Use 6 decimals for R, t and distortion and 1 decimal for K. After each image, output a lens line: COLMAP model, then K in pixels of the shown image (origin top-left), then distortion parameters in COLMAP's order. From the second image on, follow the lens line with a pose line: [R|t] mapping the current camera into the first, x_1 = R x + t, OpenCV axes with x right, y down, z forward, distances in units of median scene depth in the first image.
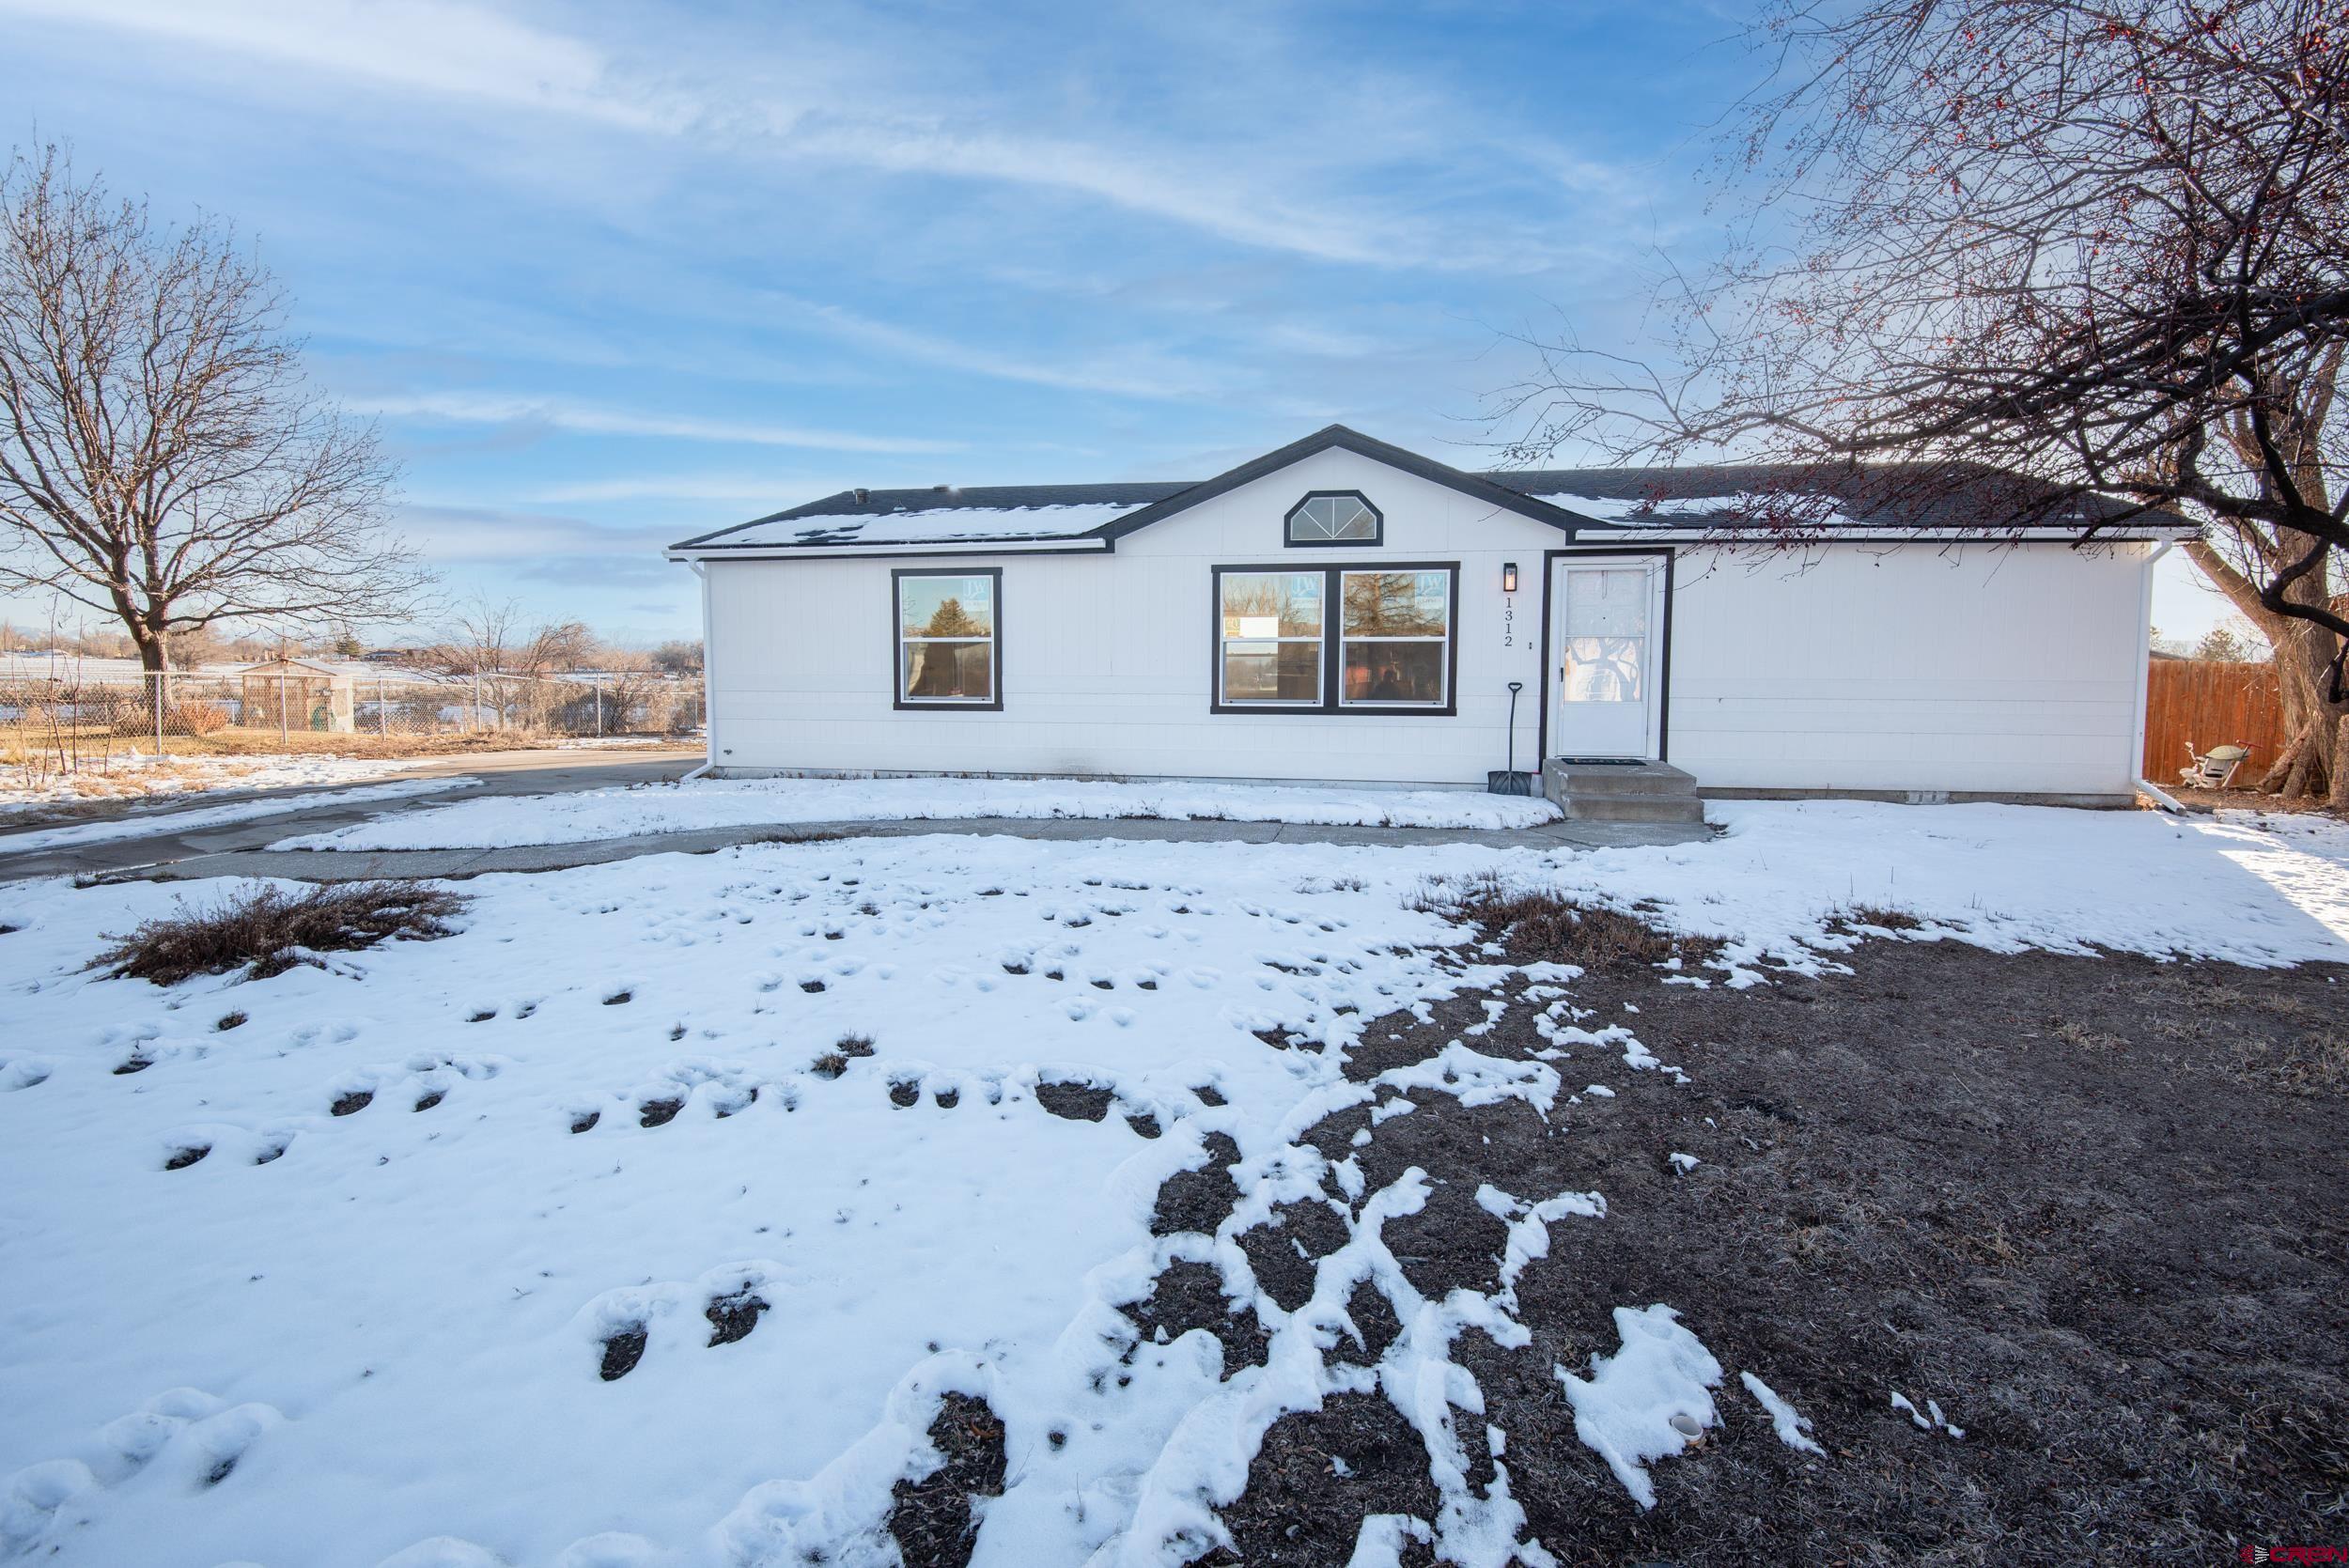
lens RADIAL K [[1089.0, 0, 1189.8], [0, 1089.0, 759.4], [0, 0, 1]] dist [0.041869, -0.018511]
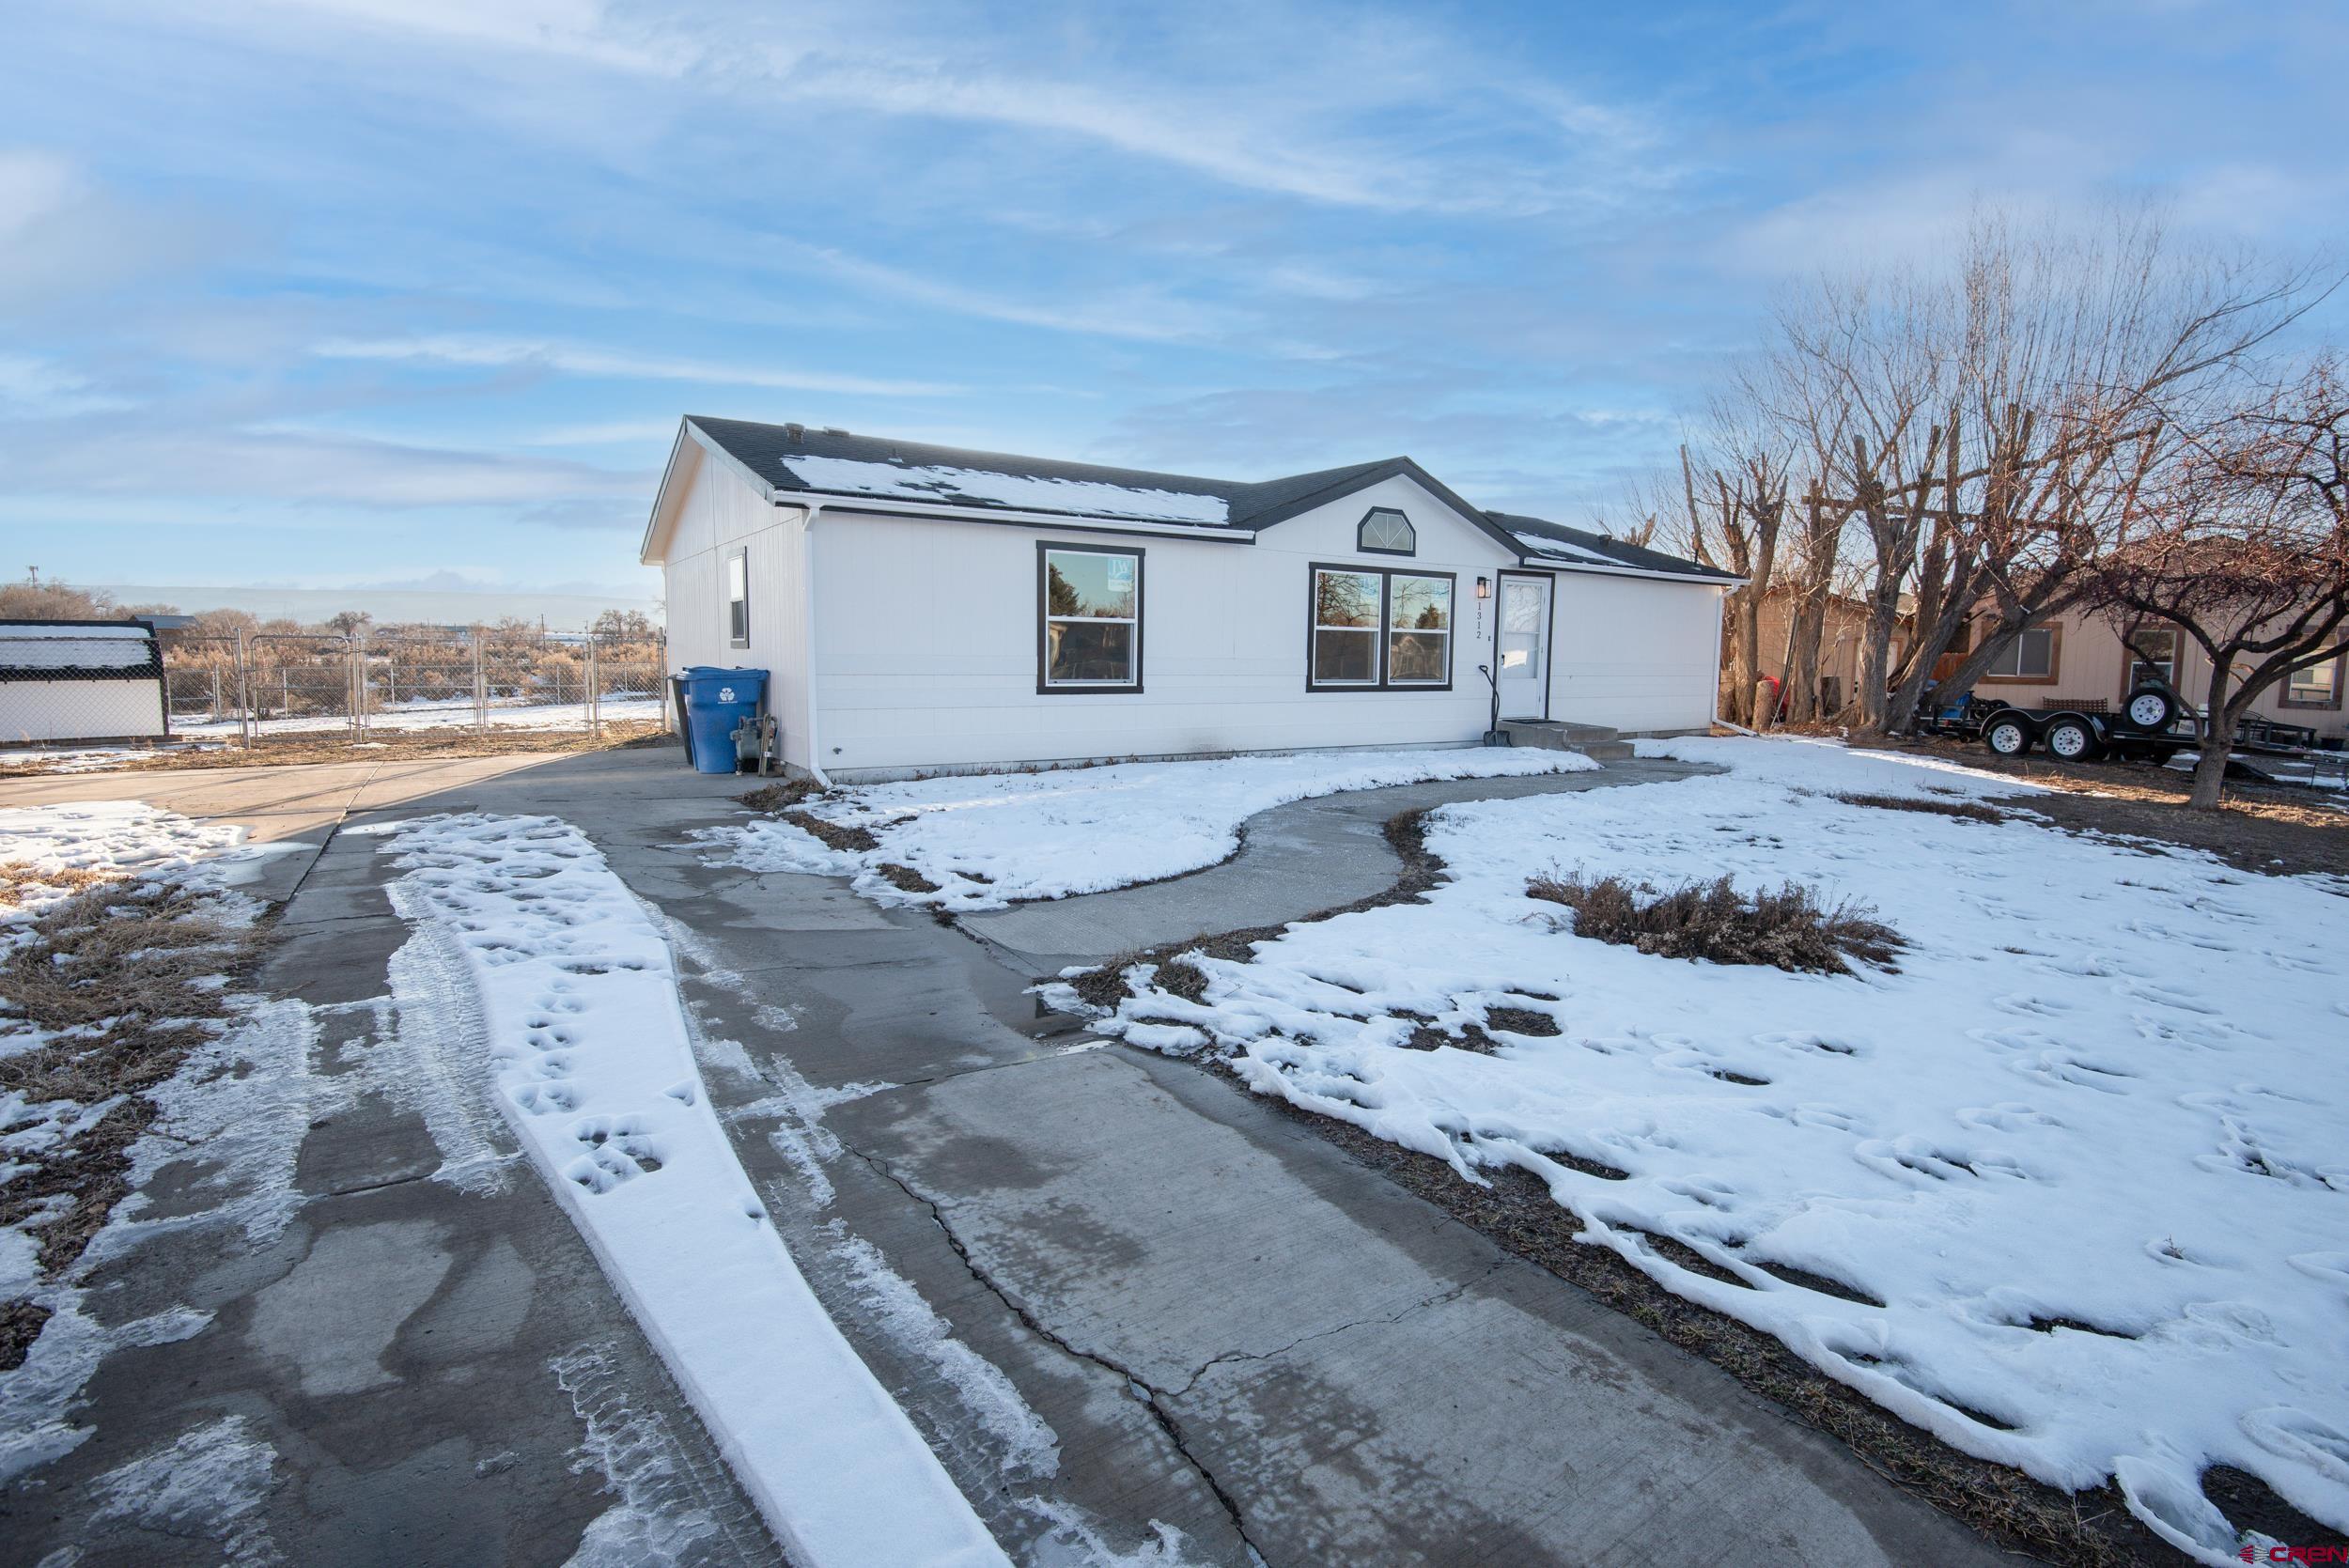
lens RADIAL K [[1089.0, 0, 1189.8], [0, 1089.0, 759.4], [0, 0, 1]] dist [0.041869, -0.018511]
pose [[0.713761, -0.059516, 0.697856, -0.892115], [0.045799, 0.998217, 0.038290, -0.021655], [-0.698891, 0.004631, 0.715214, 0.277657]]
